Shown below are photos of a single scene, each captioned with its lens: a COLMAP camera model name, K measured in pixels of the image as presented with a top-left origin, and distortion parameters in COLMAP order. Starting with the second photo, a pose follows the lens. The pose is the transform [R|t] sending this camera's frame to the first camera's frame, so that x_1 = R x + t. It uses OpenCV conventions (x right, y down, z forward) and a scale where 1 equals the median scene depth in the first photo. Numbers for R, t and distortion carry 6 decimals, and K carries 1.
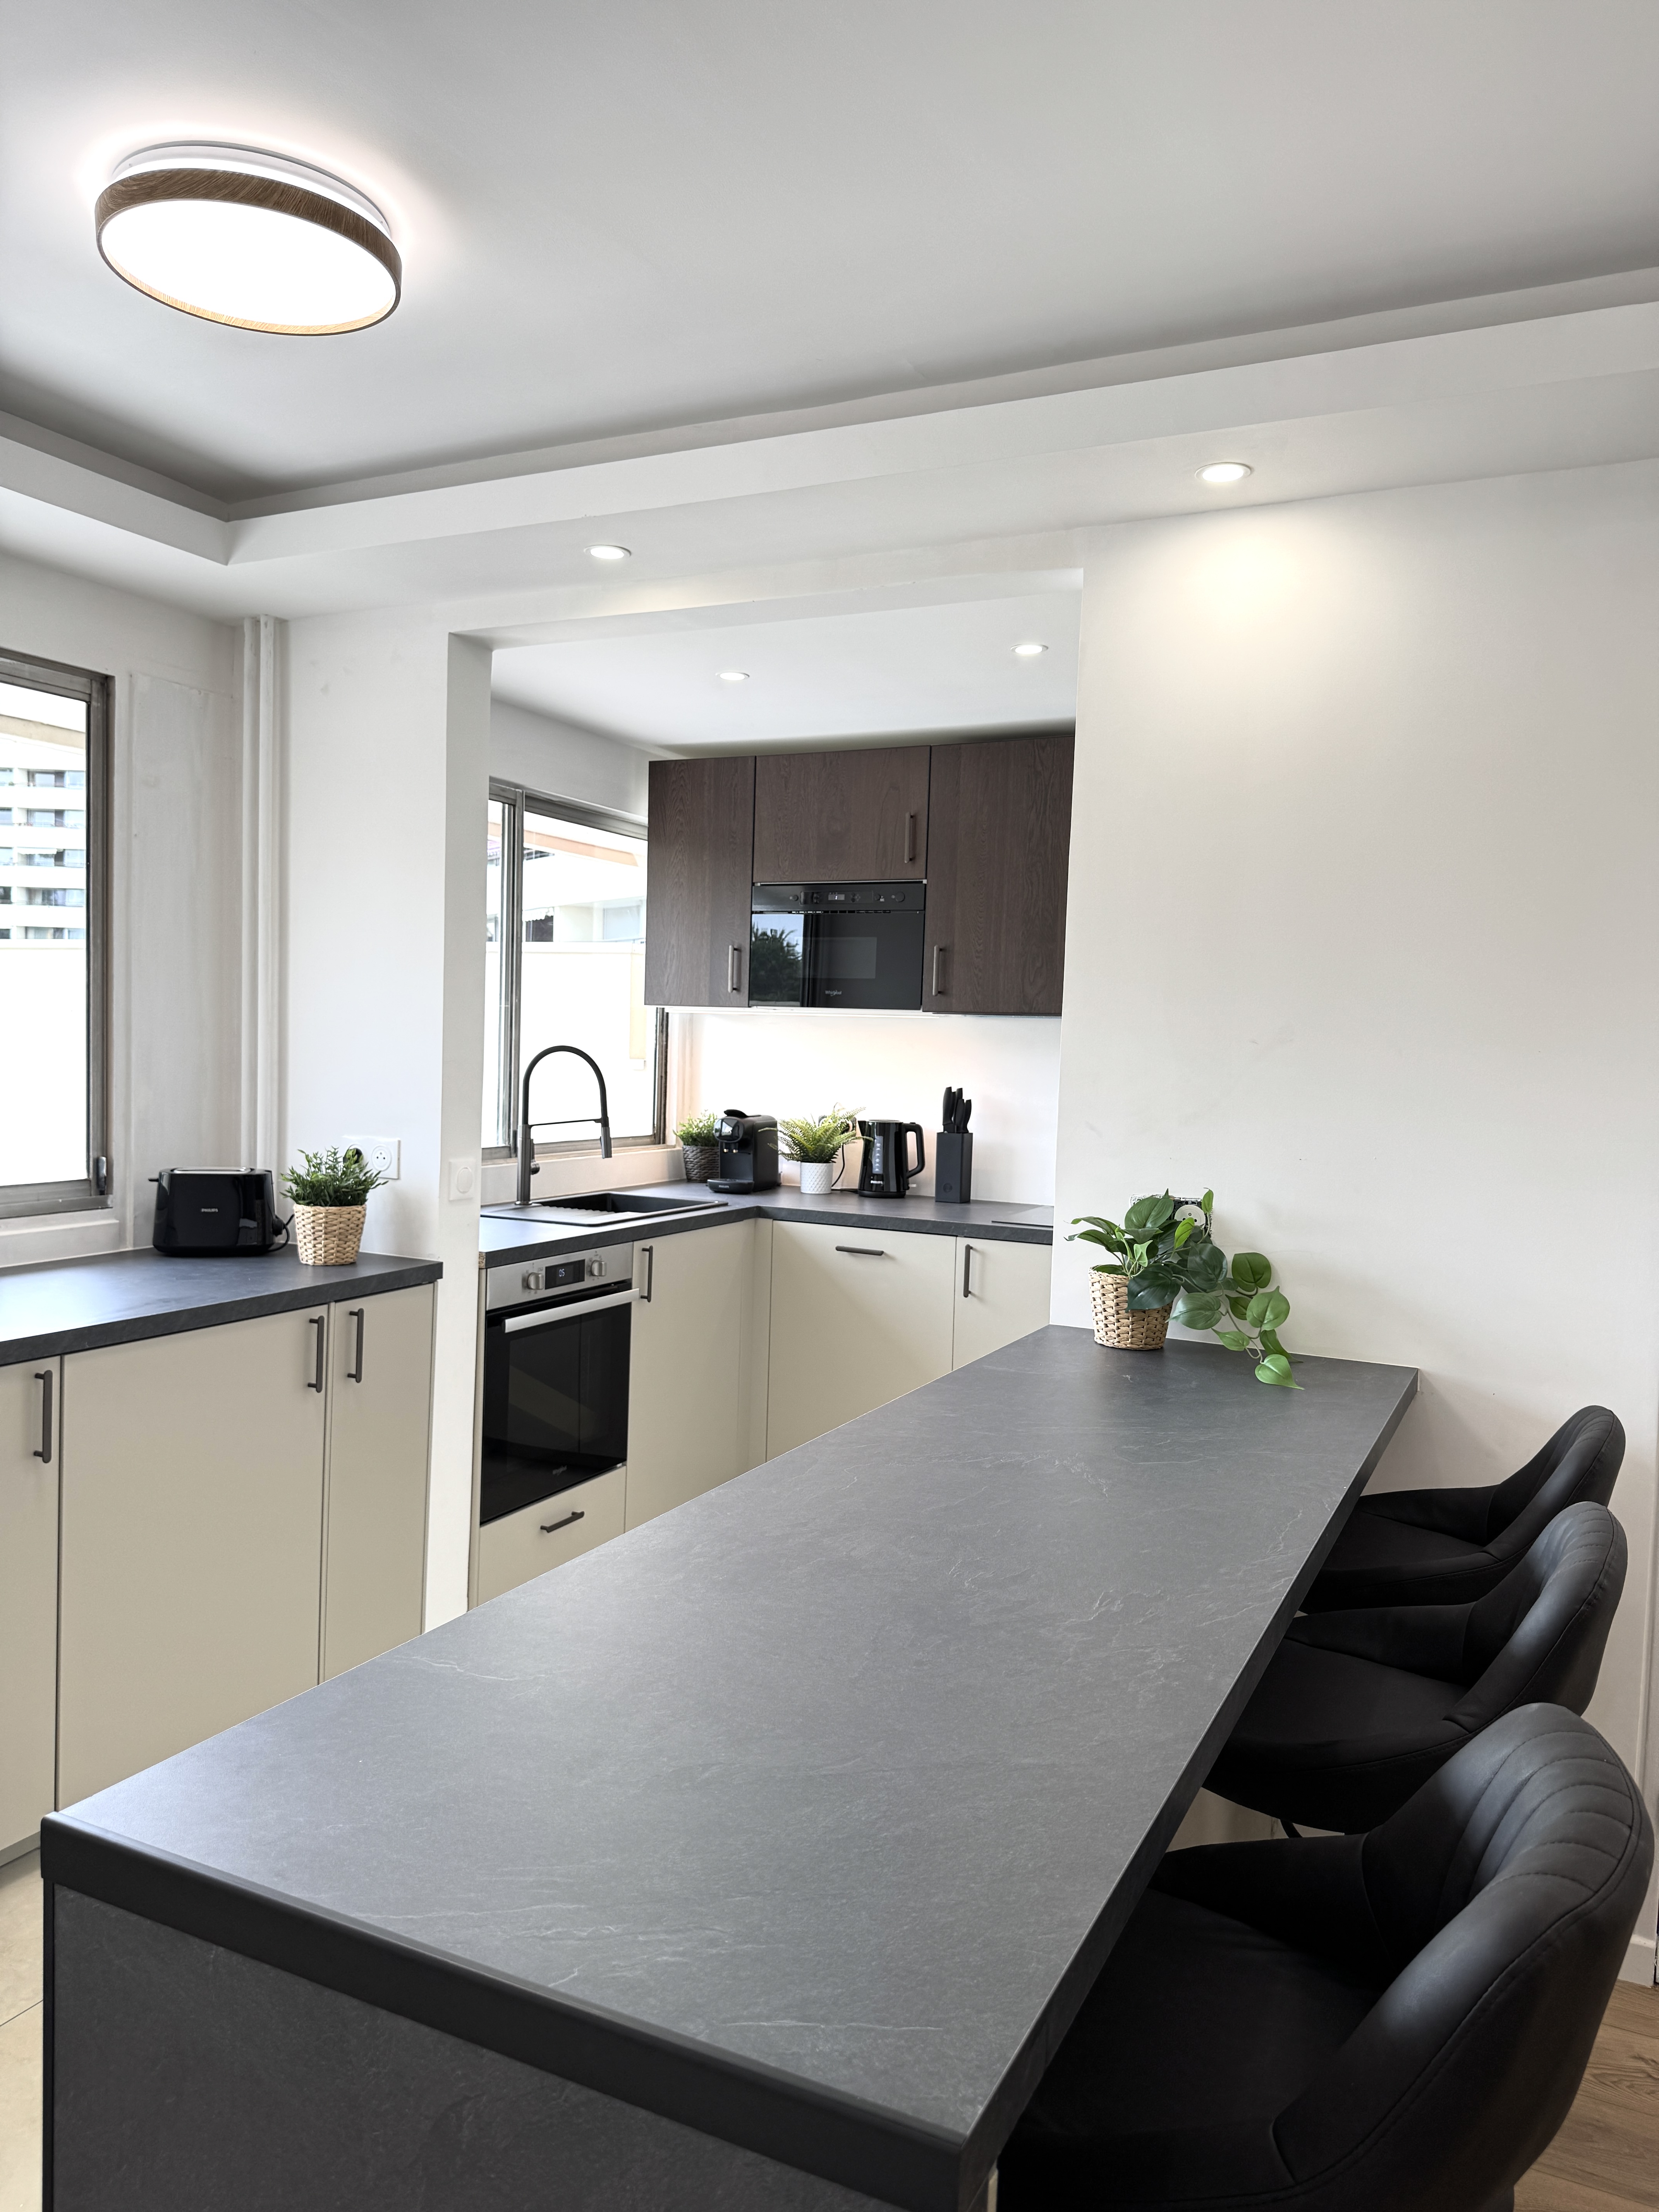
lens RADIAL K [[1565.2, 0, 829.5], [0, 1565.2, 1106.0], [0, 0, 1]] dist [-0.003929, -0.003171]
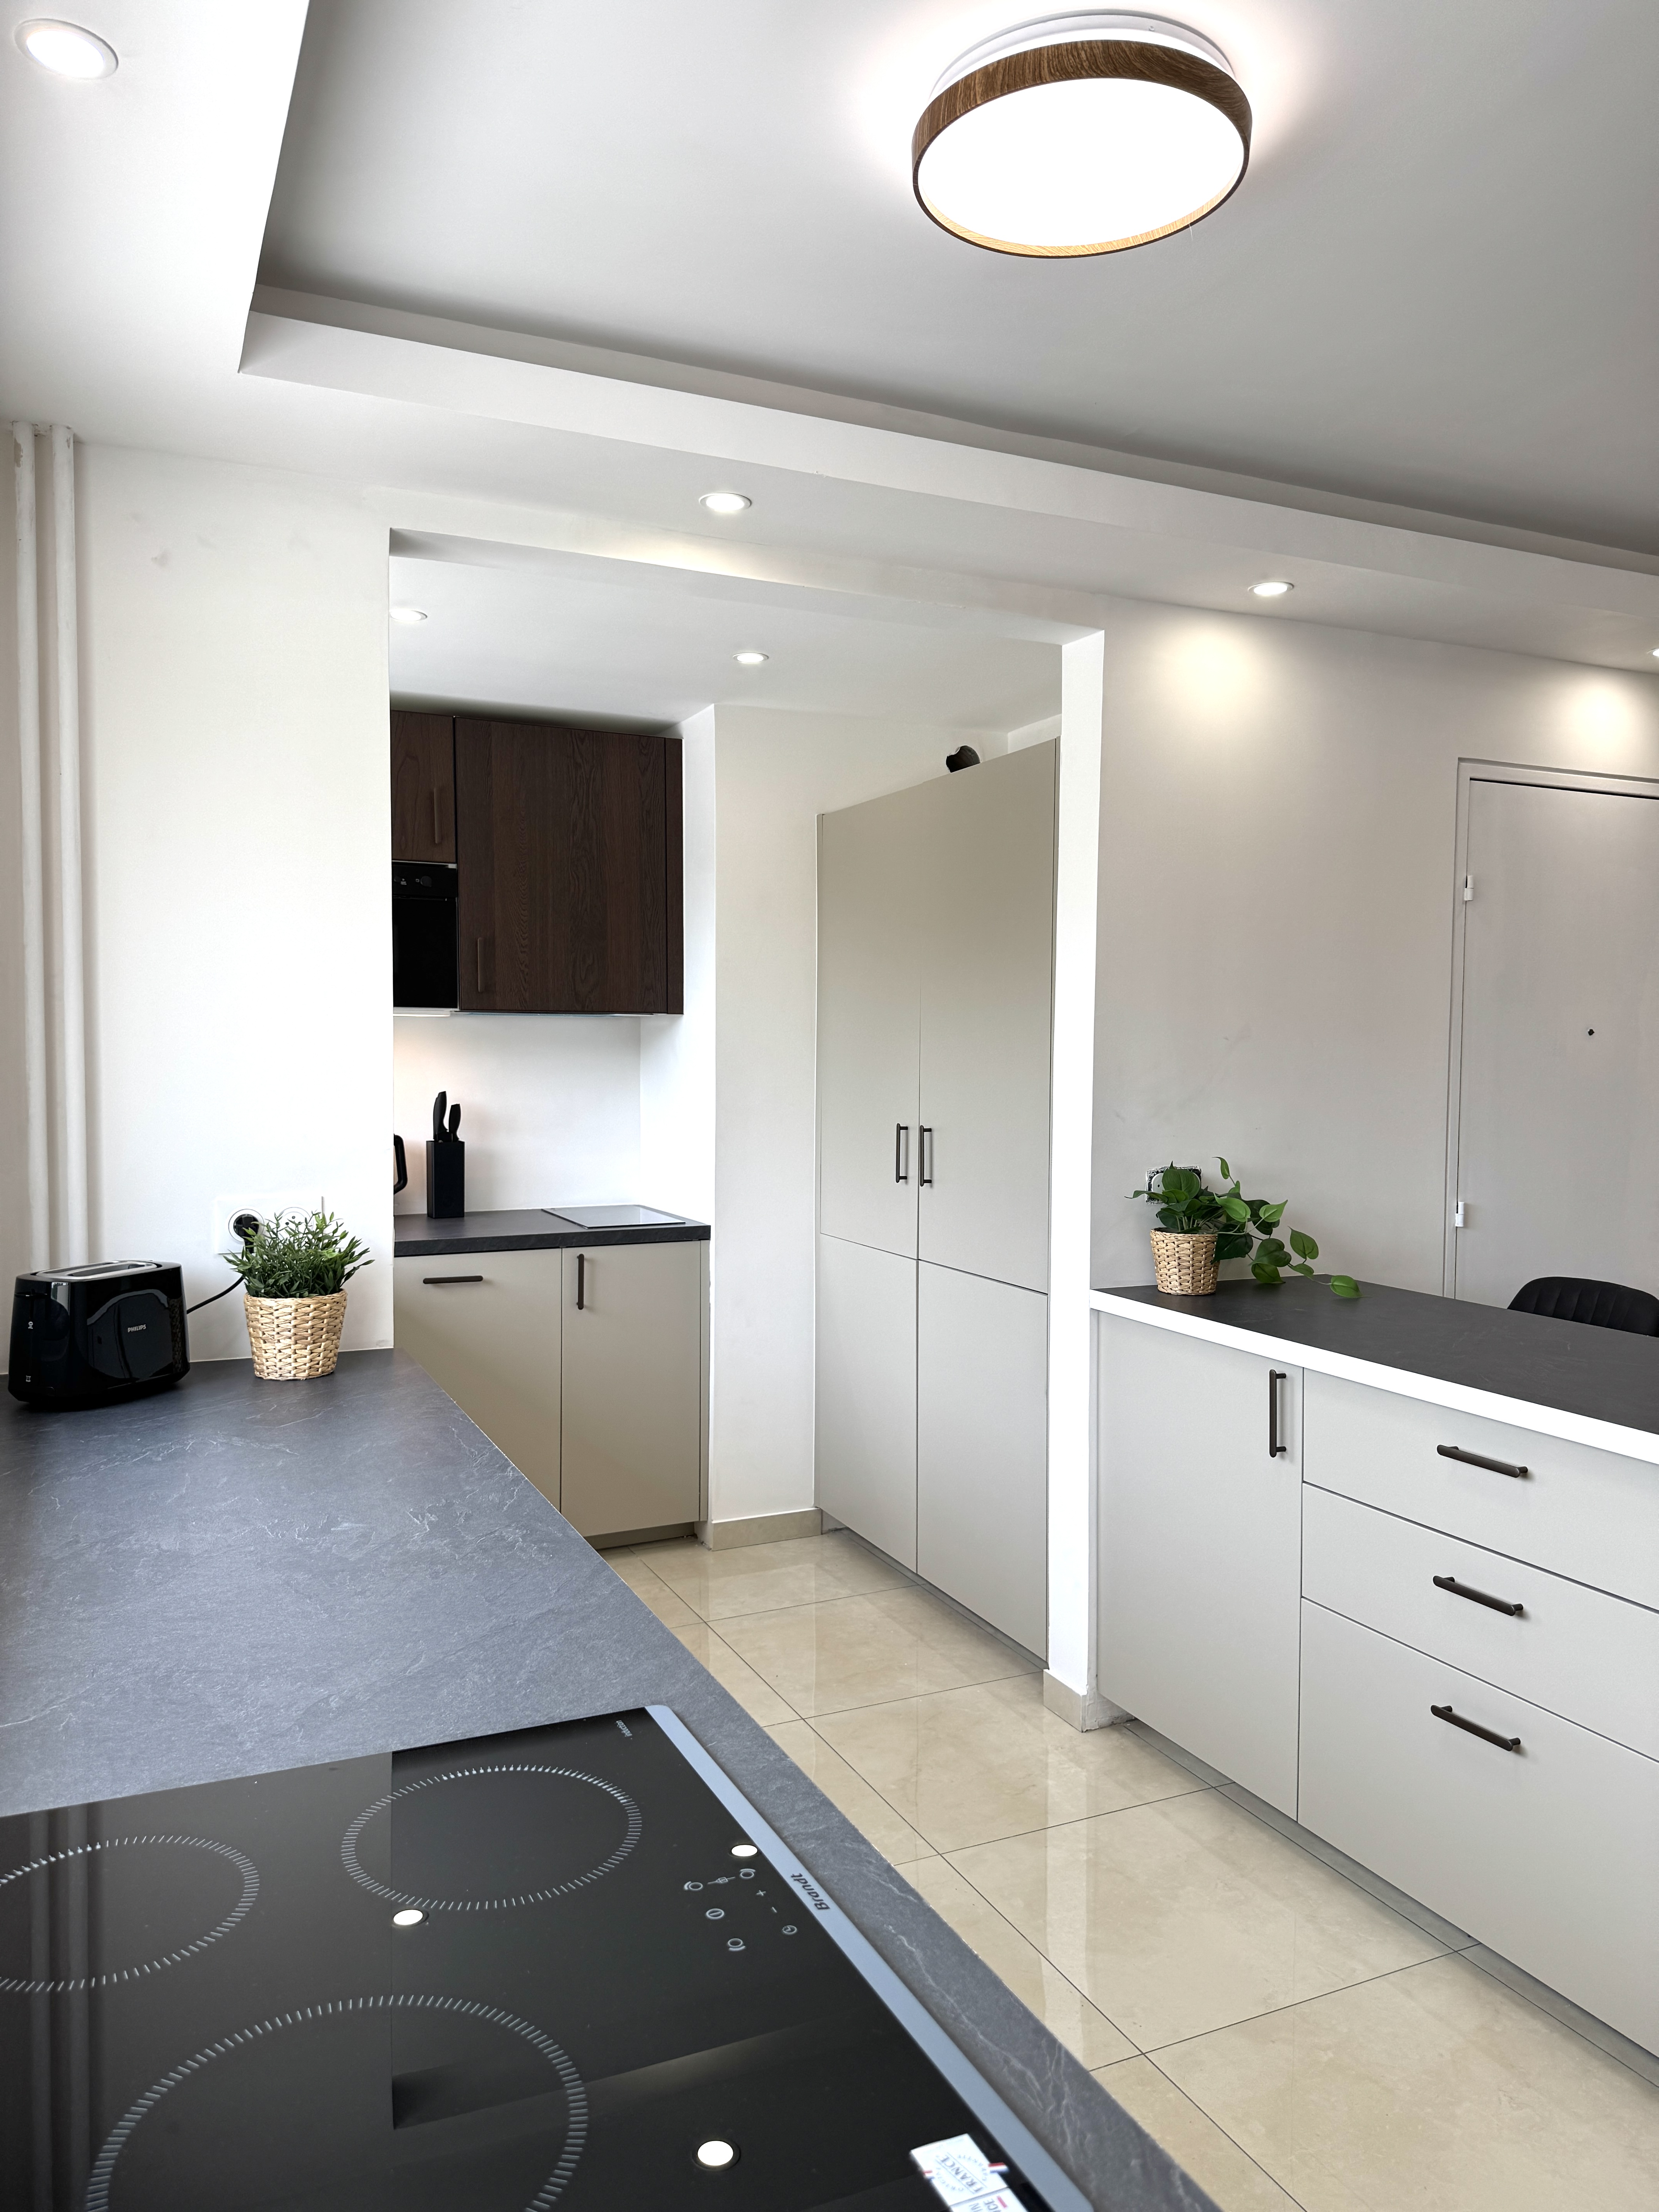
lens RADIAL K [[1565.2, 0, 829.5], [0, 1565.2, 1106.0], [0, 0, 1]] dist [-0.003929, -0.003171]
pose [[0.629462, -0.060762, 0.774652, -0.536536], [0.050903, 0.998021, 0.036921, -0.029010], [-0.775362, 0.016192, 0.631309, 0.268284]]
